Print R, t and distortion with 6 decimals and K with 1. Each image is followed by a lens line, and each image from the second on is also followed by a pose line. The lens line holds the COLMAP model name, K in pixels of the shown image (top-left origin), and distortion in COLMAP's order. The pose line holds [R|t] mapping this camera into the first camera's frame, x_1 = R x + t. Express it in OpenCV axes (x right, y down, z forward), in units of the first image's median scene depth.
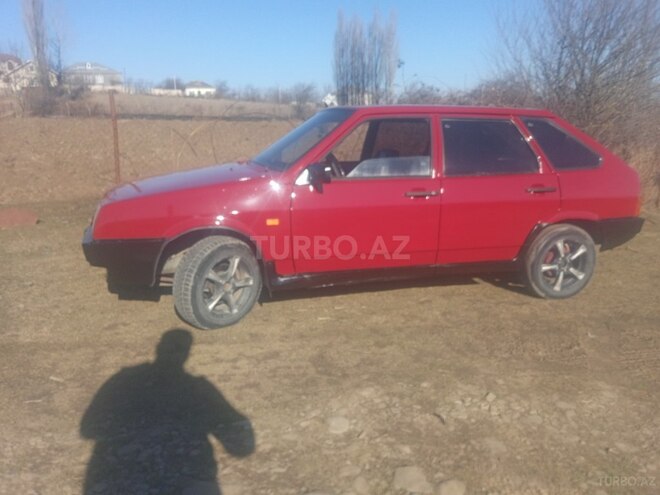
lens RADIAL K [[527.3, 0, 330.0], [0, 527.3, 247.5], [0, 0, 1]] dist [0.104114, -0.148239]
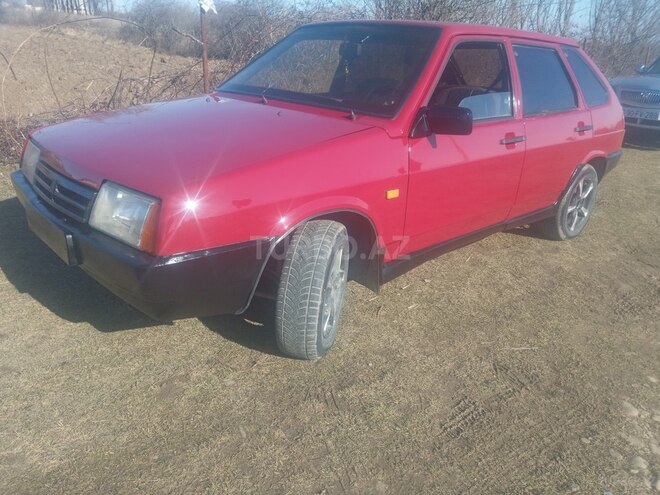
lens RADIAL K [[520.8, 0, 330.0], [0, 520.8, 247.5], [0, 0, 1]] dist [0.125449, -0.183309]
pose [[0.885006, -0.134370, 0.445769, -0.406114], [0.067208, 0.984290, 0.163266, -0.078267], [-0.460704, -0.114532, 0.880133, 0.338434]]
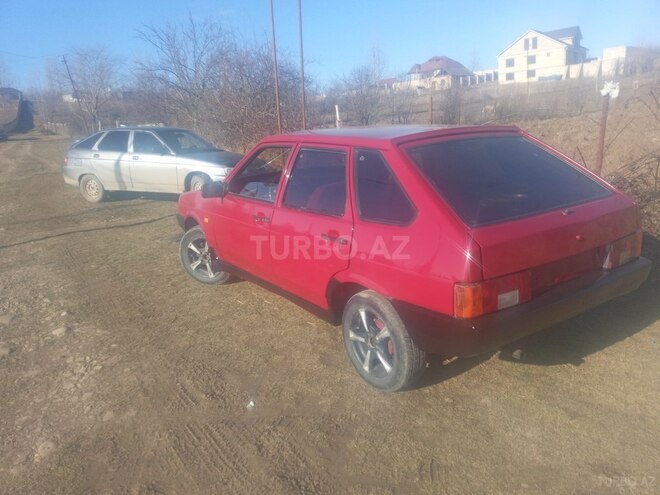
lens RADIAL K [[520.8, 0, 330.0], [0, 520.8, 247.5], [0, 0, 1]] dist [0.125449, -0.183309]
pose [[0.335917, 0.210868, -0.917984, 1.064583], [-0.155433, 0.973666, 0.166781, -0.214296], [0.928978, 0.086660, 0.359847, 0.652035]]
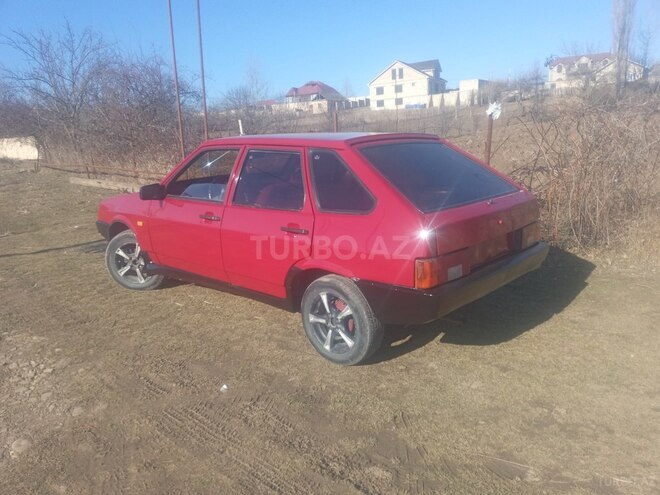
lens RADIAL K [[520.8, 0, 330.0], [0, 520.8, 247.5], [0, 0, 1]] dist [0.125449, -0.183309]
pose [[0.537527, 0.164948, -0.826956, 1.088250], [-0.155568, 0.983246, 0.095002, -0.161667], [0.828772, 0.077581, 0.554182, 0.518352]]
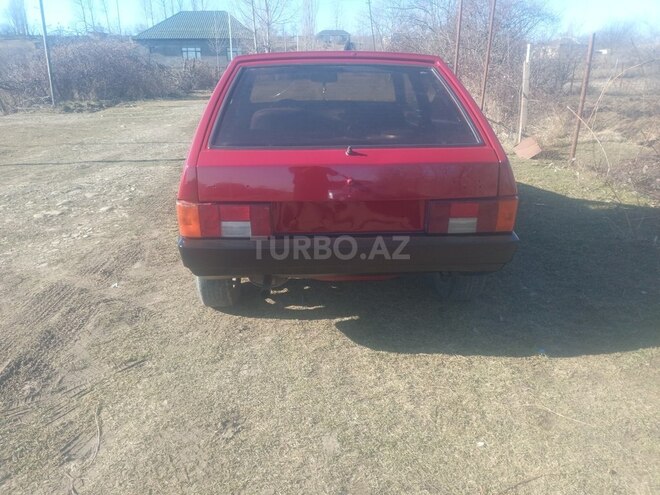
lens RADIAL K [[527.3, 0, 330.0], [0, 527.3, 247.5], [0, 0, 1]] dist [0.104114, -0.148239]
pose [[-0.213967, 0.305624, -0.927799, 1.114249], [-0.213616, 0.912168, 0.349739, -0.295738], [0.953198, 0.273026, -0.129888, 1.258506]]
